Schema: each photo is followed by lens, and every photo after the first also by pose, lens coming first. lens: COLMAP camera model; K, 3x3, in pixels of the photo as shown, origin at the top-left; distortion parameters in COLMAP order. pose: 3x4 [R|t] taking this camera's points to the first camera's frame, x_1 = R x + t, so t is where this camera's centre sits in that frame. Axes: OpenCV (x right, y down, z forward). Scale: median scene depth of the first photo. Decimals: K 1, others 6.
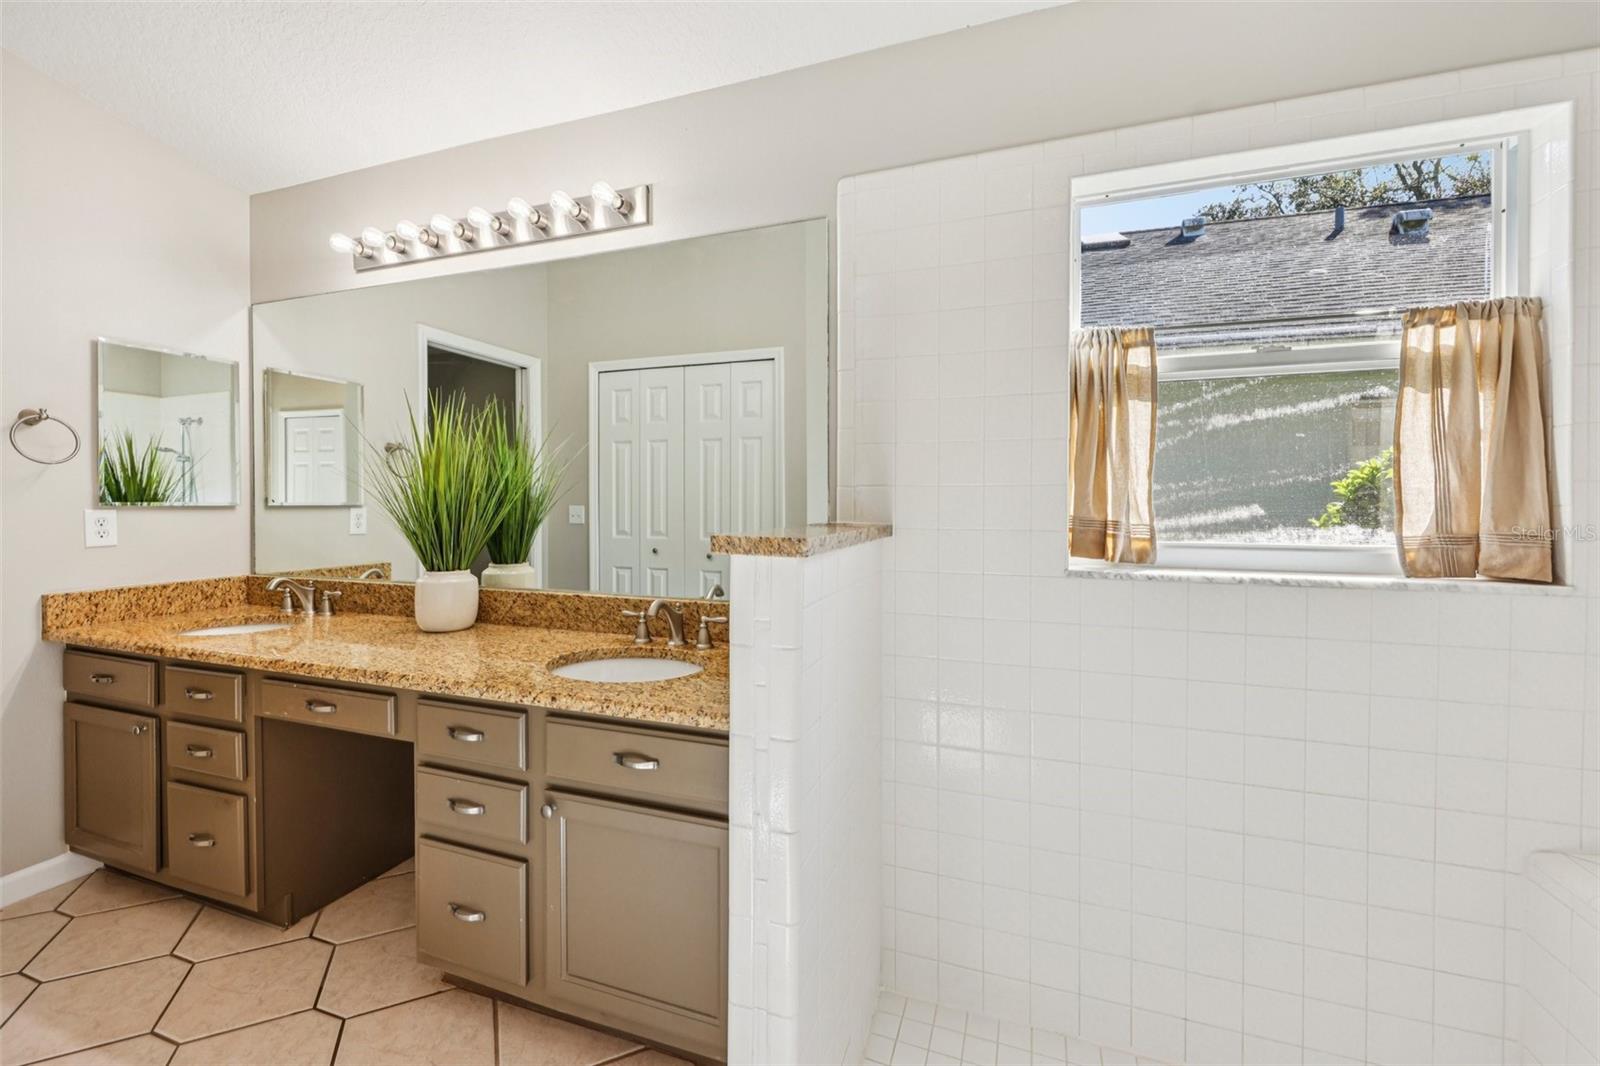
lens RADIAL K [[643.2, 0, 801.8], [0, 643.2, 504.5], [0, 0, 1]] dist [-0.001018, -0.000498]
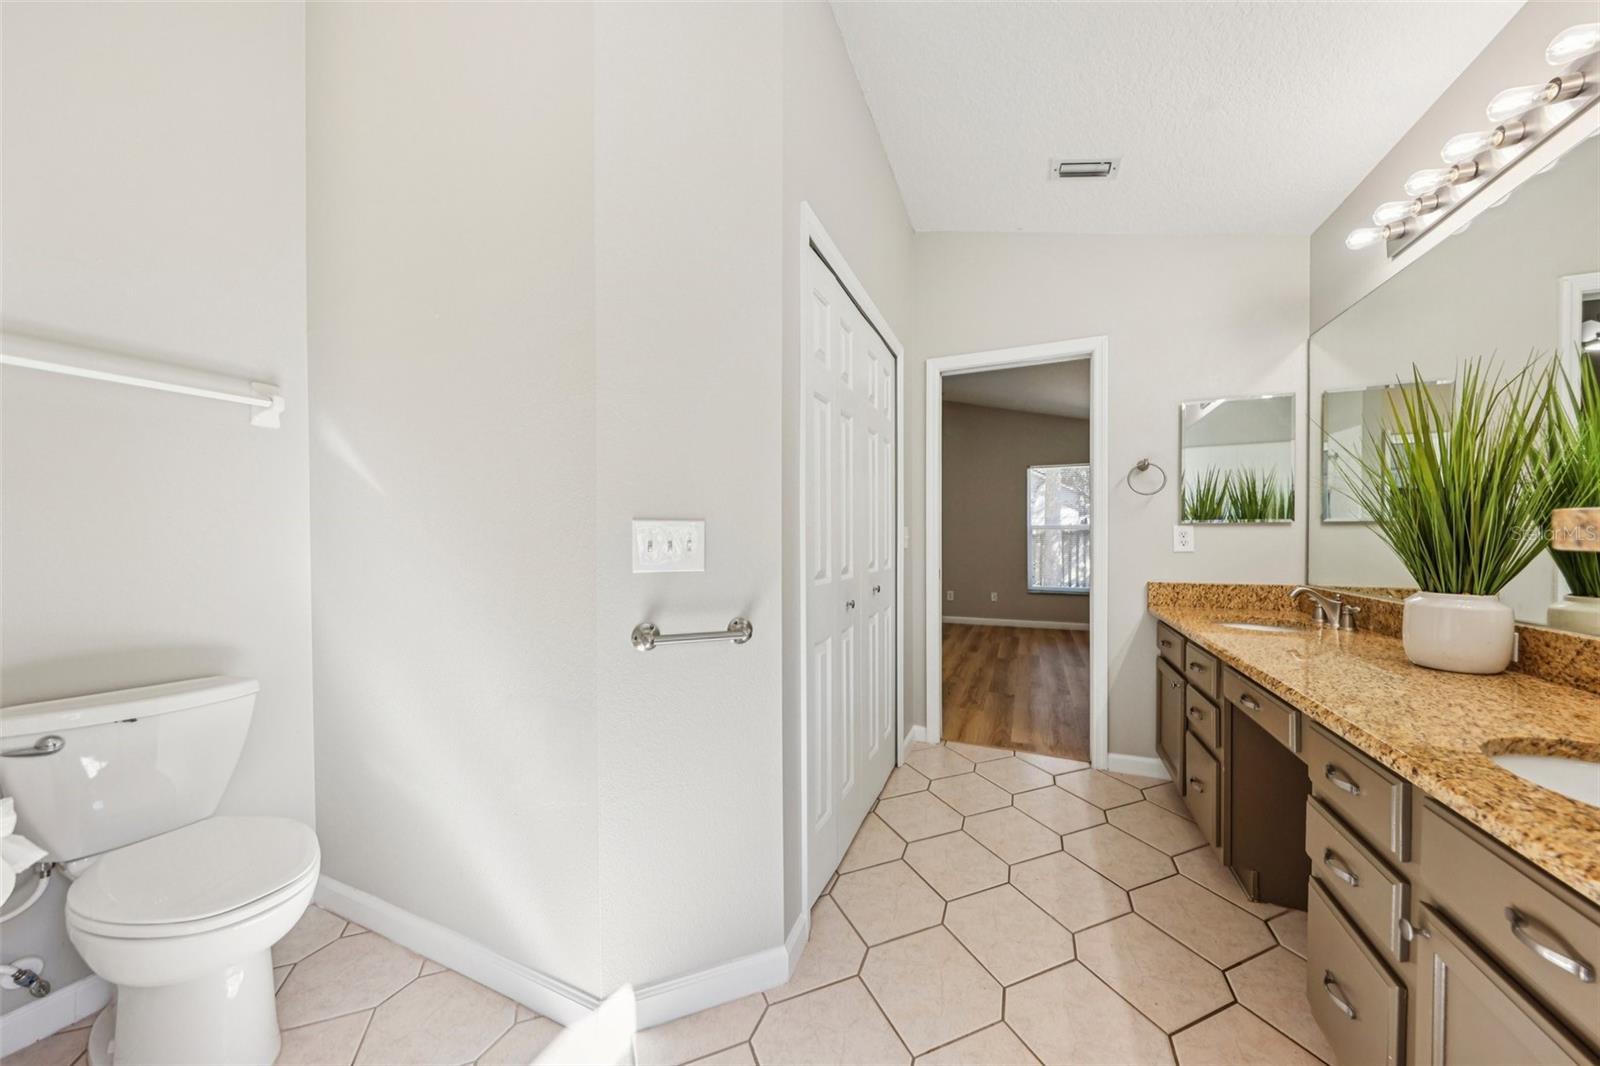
lens RADIAL K [[543.8, 0, 793.6], [0, 543.8, 541.5], [0, 0, 1]] dist [-0.000779, -0.000039]
pose [[-0.066357, 0.007600, -0.997767, 0.148085], [0.000548, 0.999971, 0.007580, 0.034158], [0.997796, -0.000044, -0.066359, 0.241709]]
